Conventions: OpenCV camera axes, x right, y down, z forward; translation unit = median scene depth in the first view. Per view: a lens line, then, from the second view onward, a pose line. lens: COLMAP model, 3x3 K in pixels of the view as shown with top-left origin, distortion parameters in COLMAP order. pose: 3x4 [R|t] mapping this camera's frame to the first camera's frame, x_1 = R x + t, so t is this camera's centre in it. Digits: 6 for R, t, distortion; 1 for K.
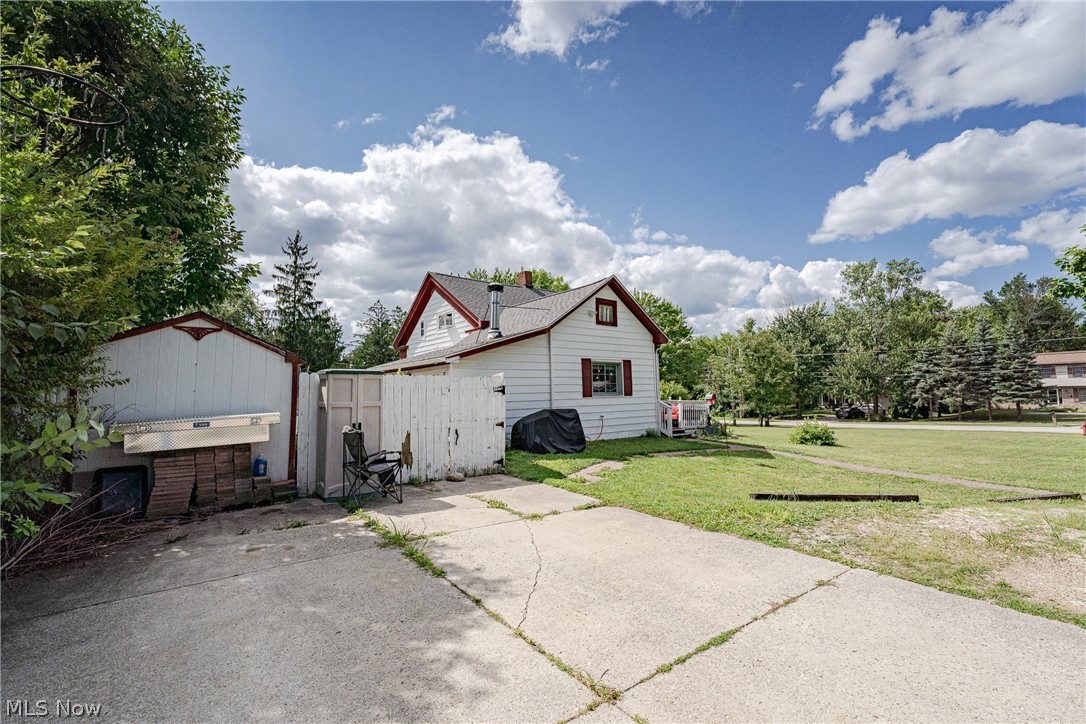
lens RADIAL K [[512.6, 0, 547.7], [0, 512.6, 377.7], [0, 0, 1]] dist [-0.002869, -0.000626]
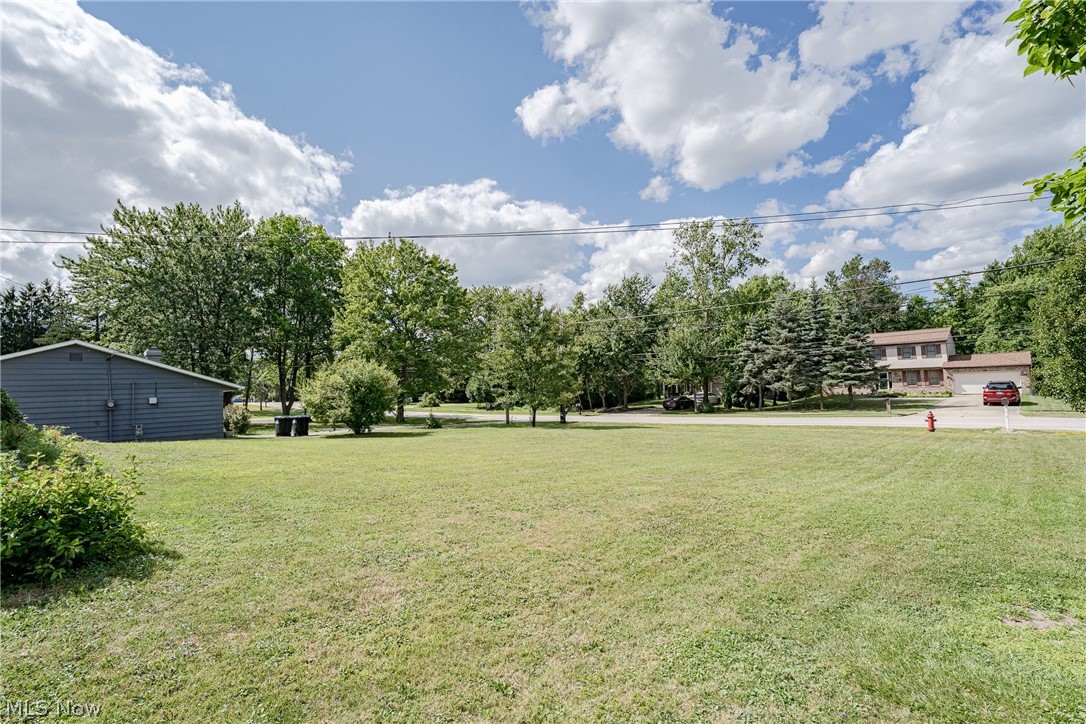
lens RADIAL K [[552.0, 0, 542.2], [0, 552.0, 391.6], [0, 0, 1]] dist [0.002599, 0.000252]
pose [[0.973208, -0.017282, 0.229278, 0.206525], [0.008069, 0.999124, 0.041061, 0.014226], [-0.229787, -0.038111, 0.972495, 0.219120]]
